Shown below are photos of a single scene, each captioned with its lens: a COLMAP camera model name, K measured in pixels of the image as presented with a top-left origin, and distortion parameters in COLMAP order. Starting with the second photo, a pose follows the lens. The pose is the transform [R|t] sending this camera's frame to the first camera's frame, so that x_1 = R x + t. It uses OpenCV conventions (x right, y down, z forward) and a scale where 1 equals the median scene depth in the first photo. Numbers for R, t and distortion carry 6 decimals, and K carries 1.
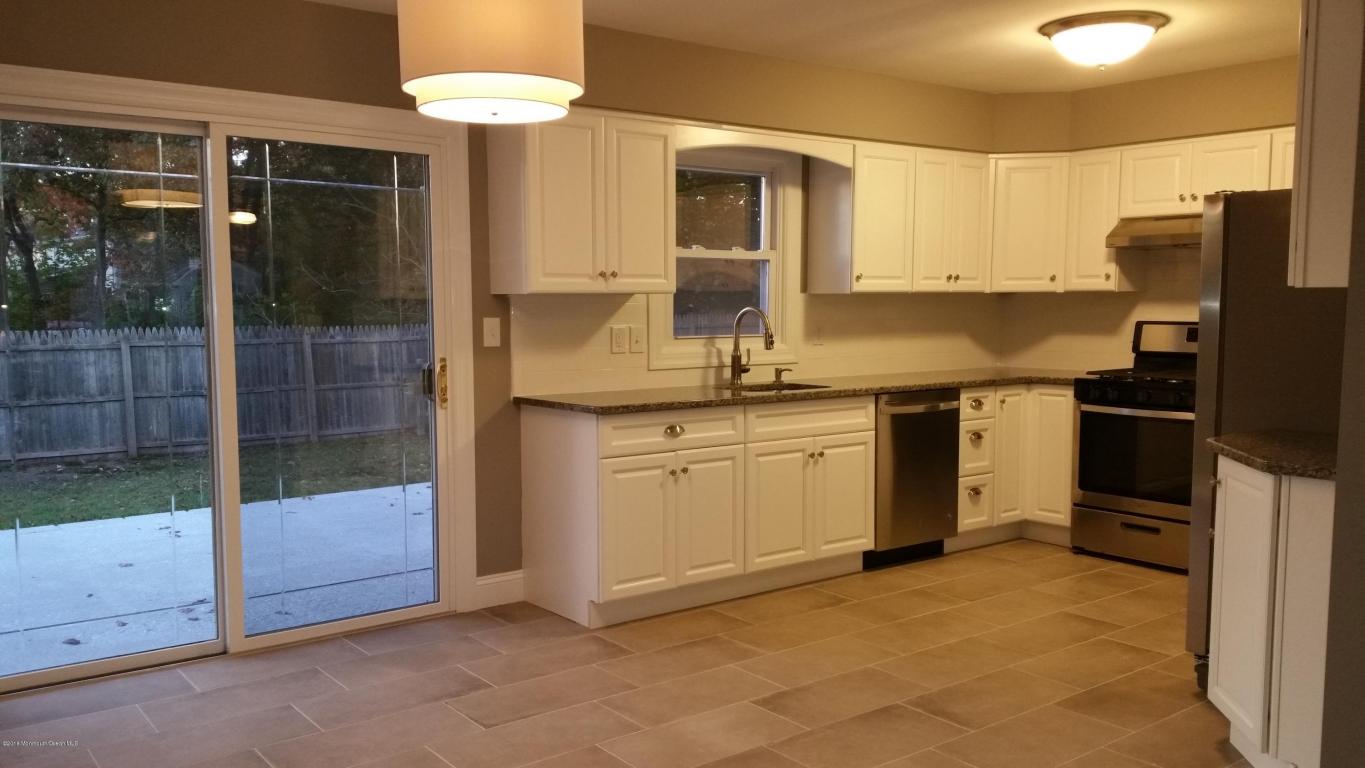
lens RADIAL K [[1100.3, 0, 659.8], [0, 1100.3, 410.7], [0, 0, 1]] dist [0.143237, -0.251455]
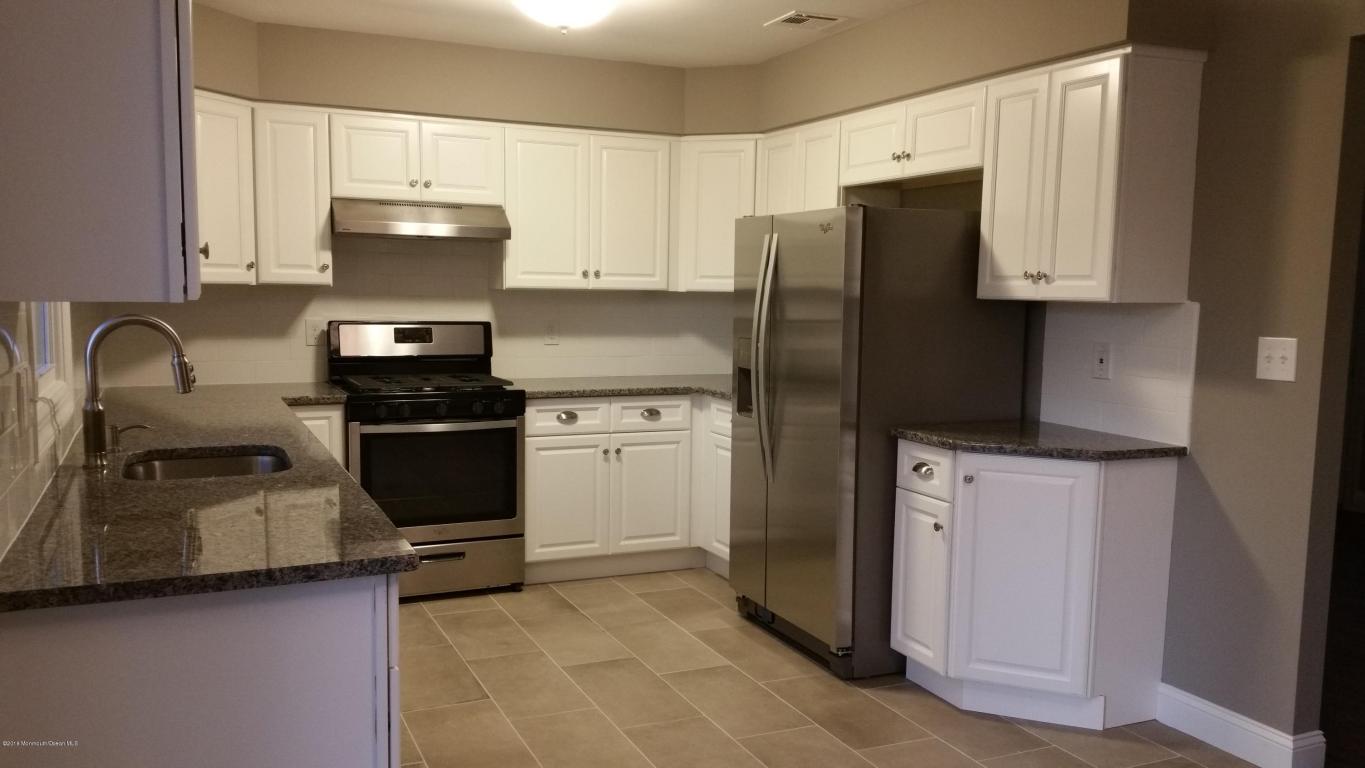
lens RADIAL K [[1101.1, 0, 683.8], [0, 1101.1, 400.8], [0, 0, 1]] dist [0.139471, -0.266318]
pose [[0.220009, -0.097090, 0.970654, -0.372499], [0.080521, 0.993447, 0.081119, -0.074544], [-0.972169, 0.060311, 0.226385, 0.621696]]
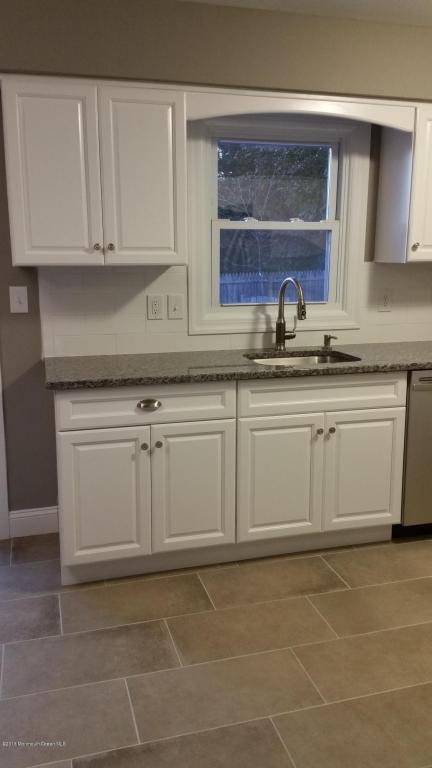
lens RADIAL K [[619.1, 0, 211.3], [0, 619.1, 372.0], [0, 0, 1]] dist [0.143237, -0.251455]
pose [[0.931189, 0.068717, -0.358001, 0.225704], [-0.037368, 0.994892, 0.093770, -0.056735], [0.362616, -0.073939, 0.929001, 0.417444]]
